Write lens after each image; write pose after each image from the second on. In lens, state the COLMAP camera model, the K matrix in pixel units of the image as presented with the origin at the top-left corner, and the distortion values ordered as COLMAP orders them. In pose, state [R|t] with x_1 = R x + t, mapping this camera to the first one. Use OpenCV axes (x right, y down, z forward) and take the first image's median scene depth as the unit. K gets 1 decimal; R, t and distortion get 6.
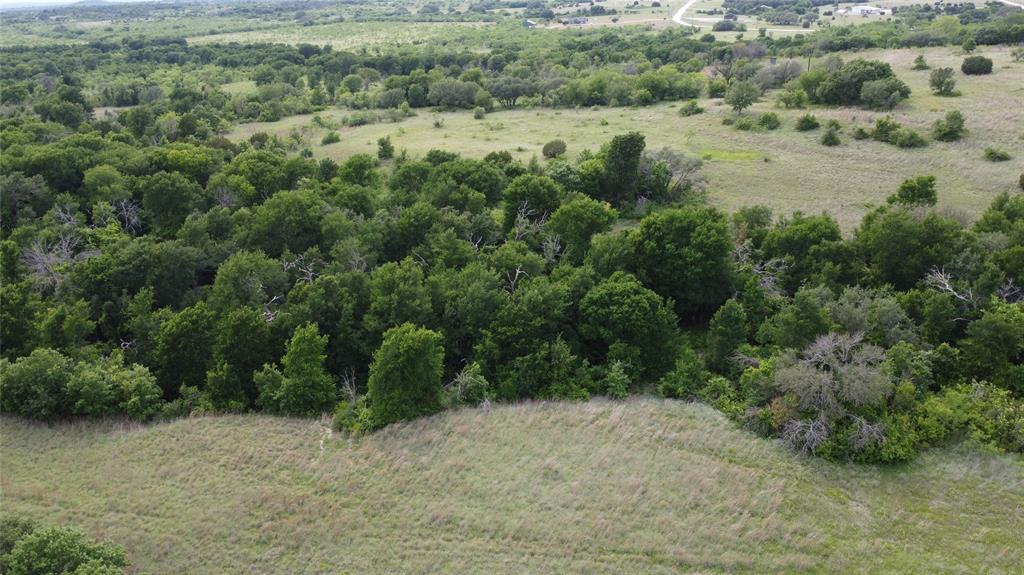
lens RADIAL K [[766.2, 0, 505.3], [0, 766.2, 276.6], [0, 0, 1]] dist [0.000543, -0.002845]
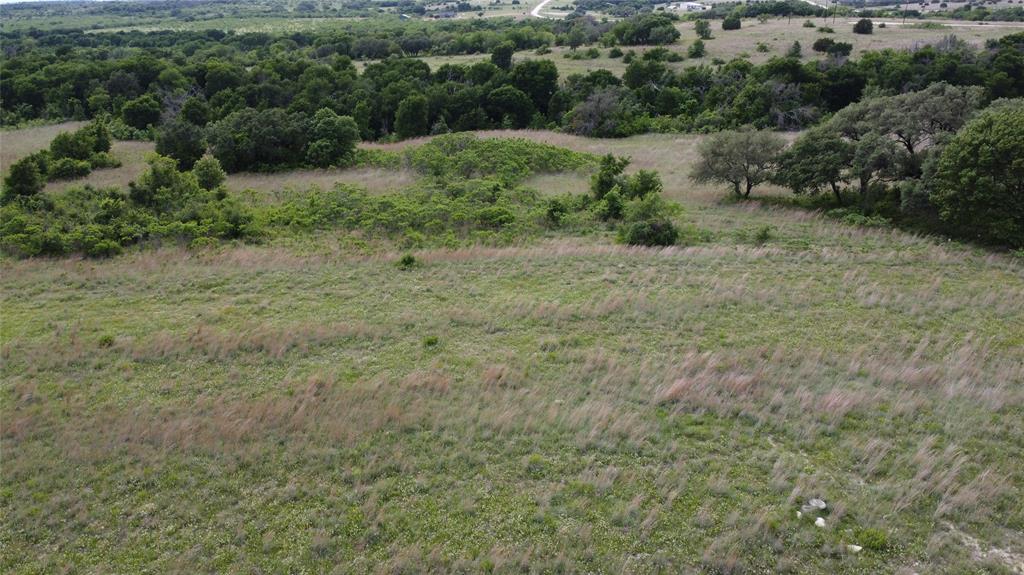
lens RADIAL K [[766.2, 0, 505.3], [0, 766.2, 276.6], [0, 0, 1]] dist [0.000543, -0.002845]
pose [[0.985552, -0.053993, 0.160539, -0.233411], [0.055349, 0.998459, -0.003980, 0.578806], [-0.160077, 0.012808, 0.987021, -1.151067]]
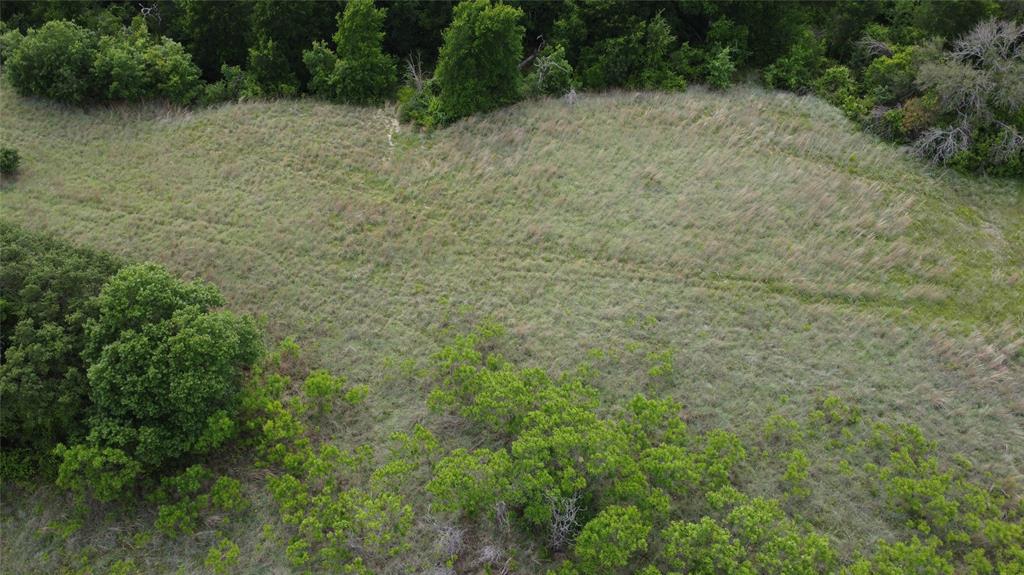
lens RADIAL K [[775.2, 0, 504.8], [0, 775.2, 271.3], [0, 0, 1]] dist [0.002372, -0.004111]
pose [[0.999656, 0.021636, -0.014820, -0.081388], [-0.012897, 0.897653, 0.440515, -0.041774], [0.022834, -0.440172, 0.897623, 0.107001]]
